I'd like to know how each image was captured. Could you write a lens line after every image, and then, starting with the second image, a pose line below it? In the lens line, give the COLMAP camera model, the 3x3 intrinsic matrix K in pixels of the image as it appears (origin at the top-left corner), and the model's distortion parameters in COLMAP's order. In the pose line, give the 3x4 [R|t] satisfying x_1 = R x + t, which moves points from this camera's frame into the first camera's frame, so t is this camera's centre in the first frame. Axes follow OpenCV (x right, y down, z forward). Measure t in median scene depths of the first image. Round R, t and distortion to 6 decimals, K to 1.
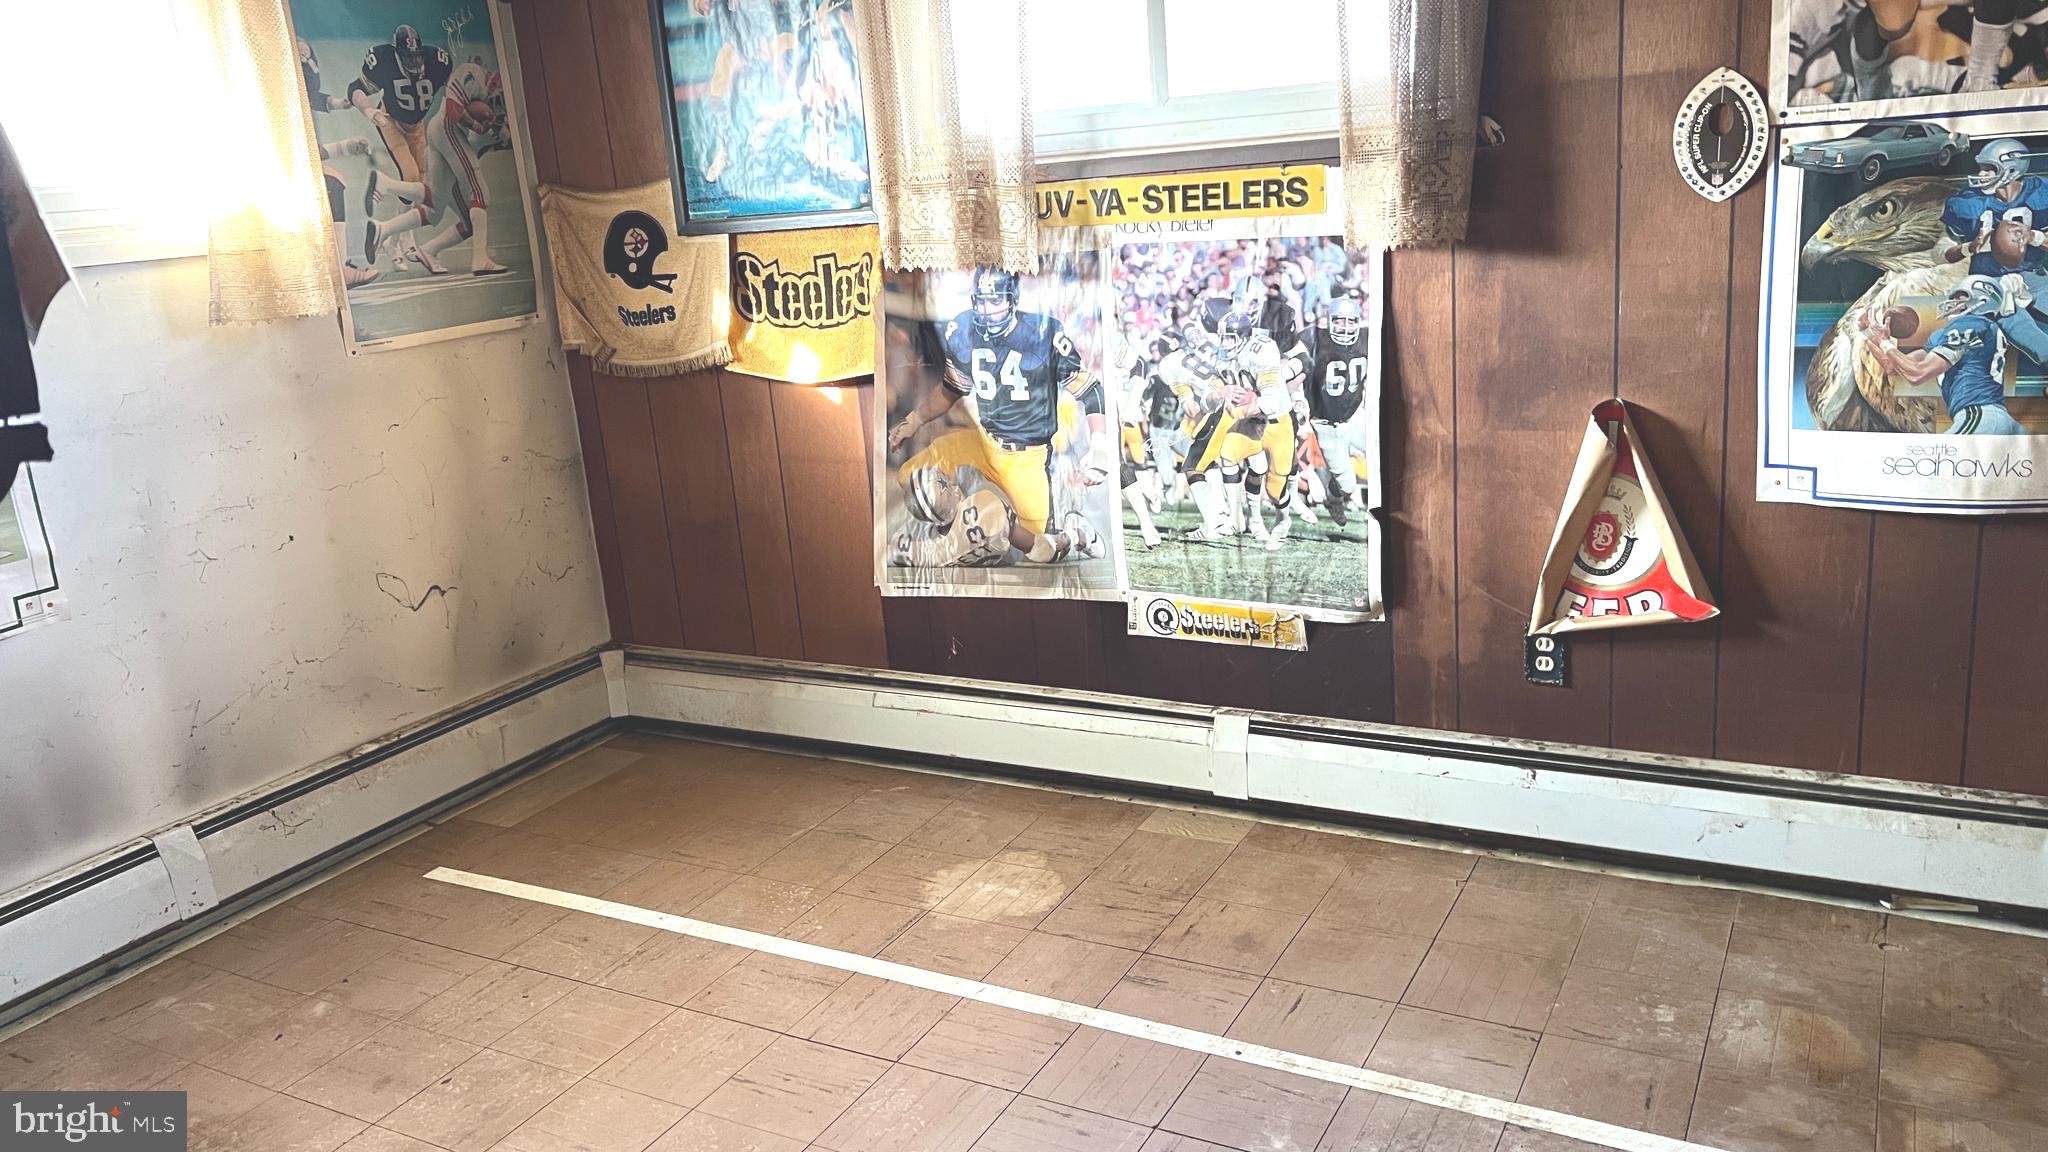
lens RADIAL K [[1548.2, 0, 1020.2], [0, 1548.2, 562.9], [0, 0, 1]] dist [0.072566, -0.084907]
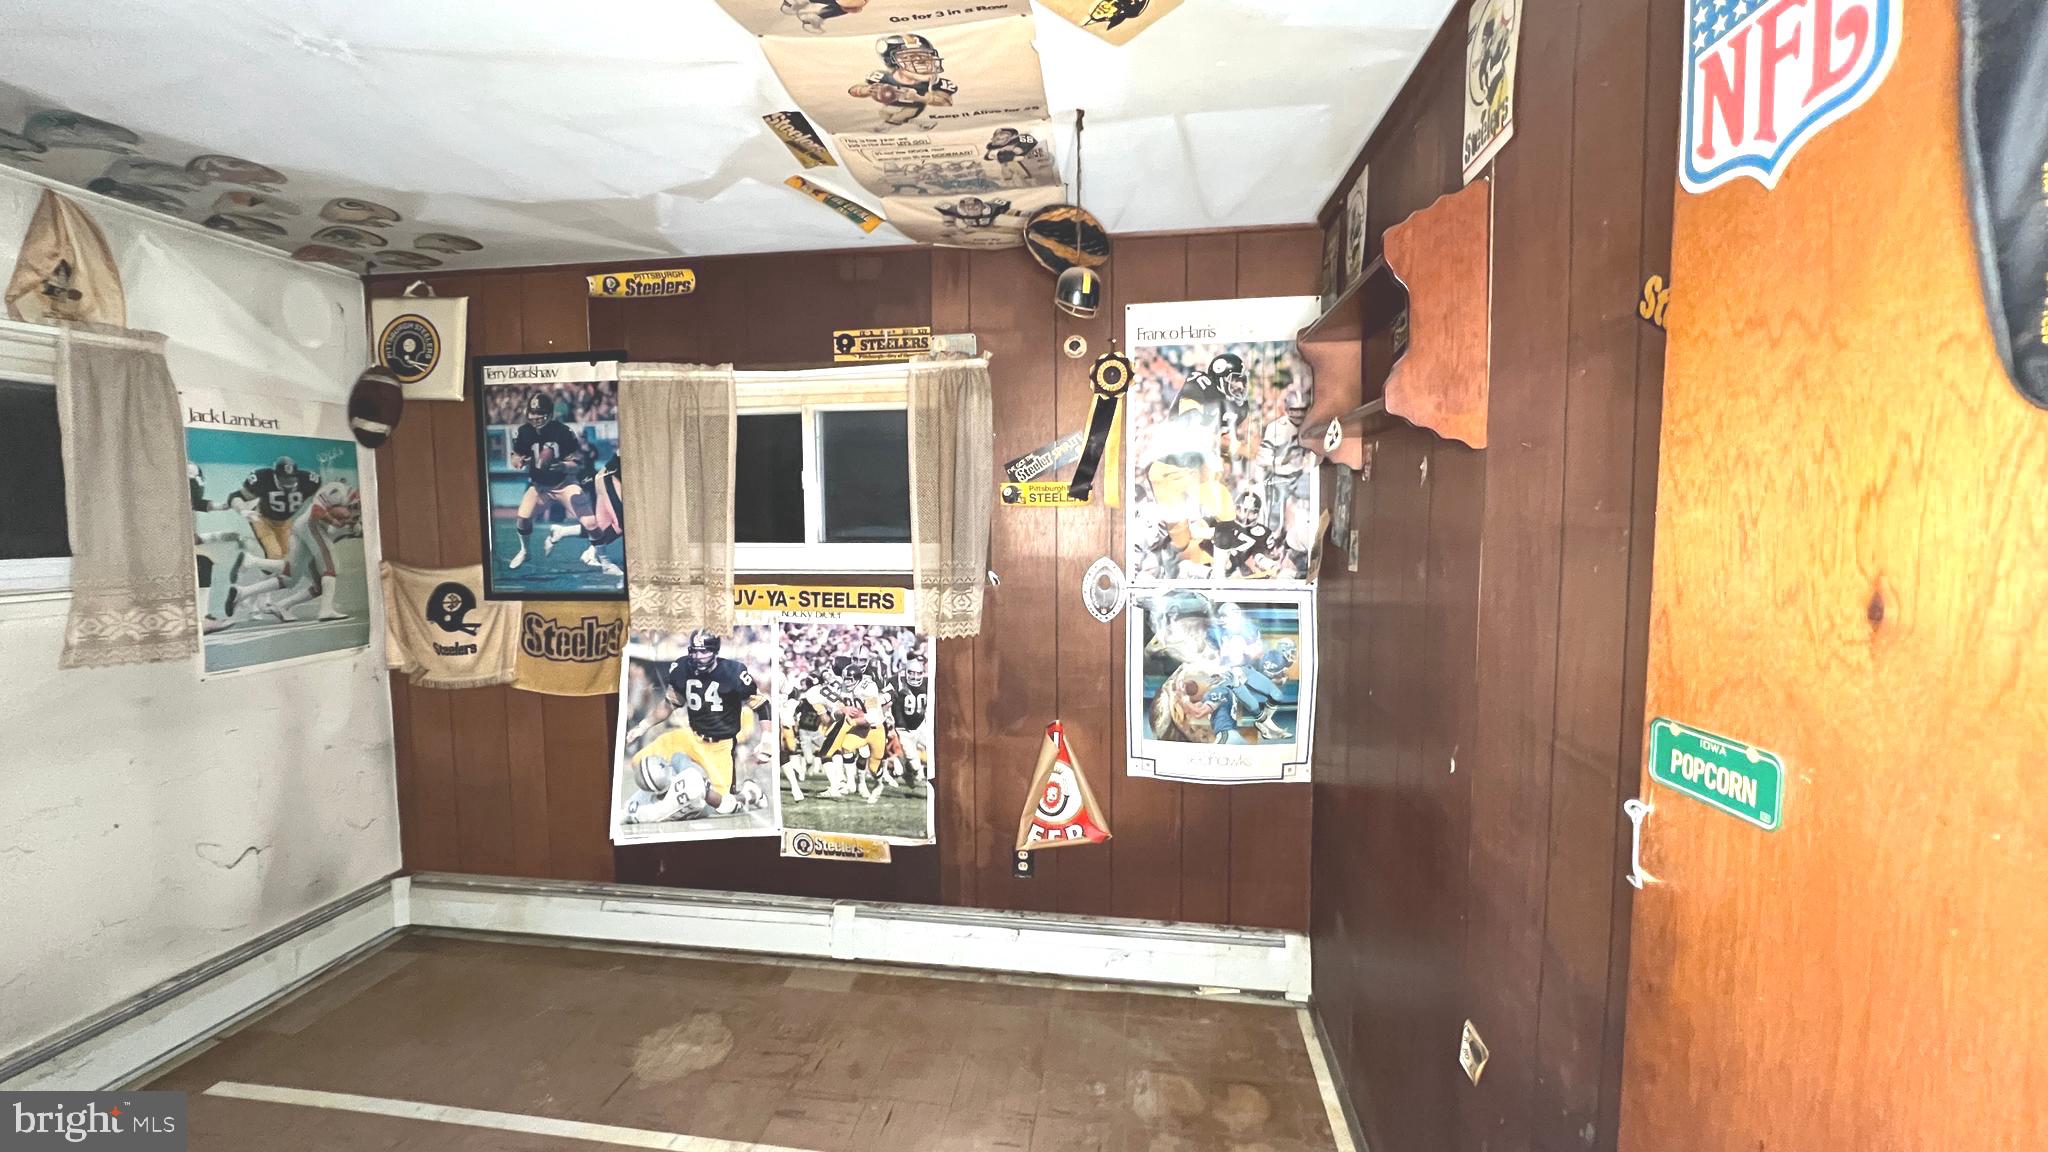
lens RADIAL K [[818.4, 0, 1016.9], [0, 818.4, 579.1], [0, 0, 1]] dist [-0.000378, -0.000403]
pose [[0.933687, 0.047862, 0.354878, -0.019637], [0.021597, 0.981697, -0.189223, -0.080657], [-0.357439, 0.184339, 0.915563, 0.081574]]
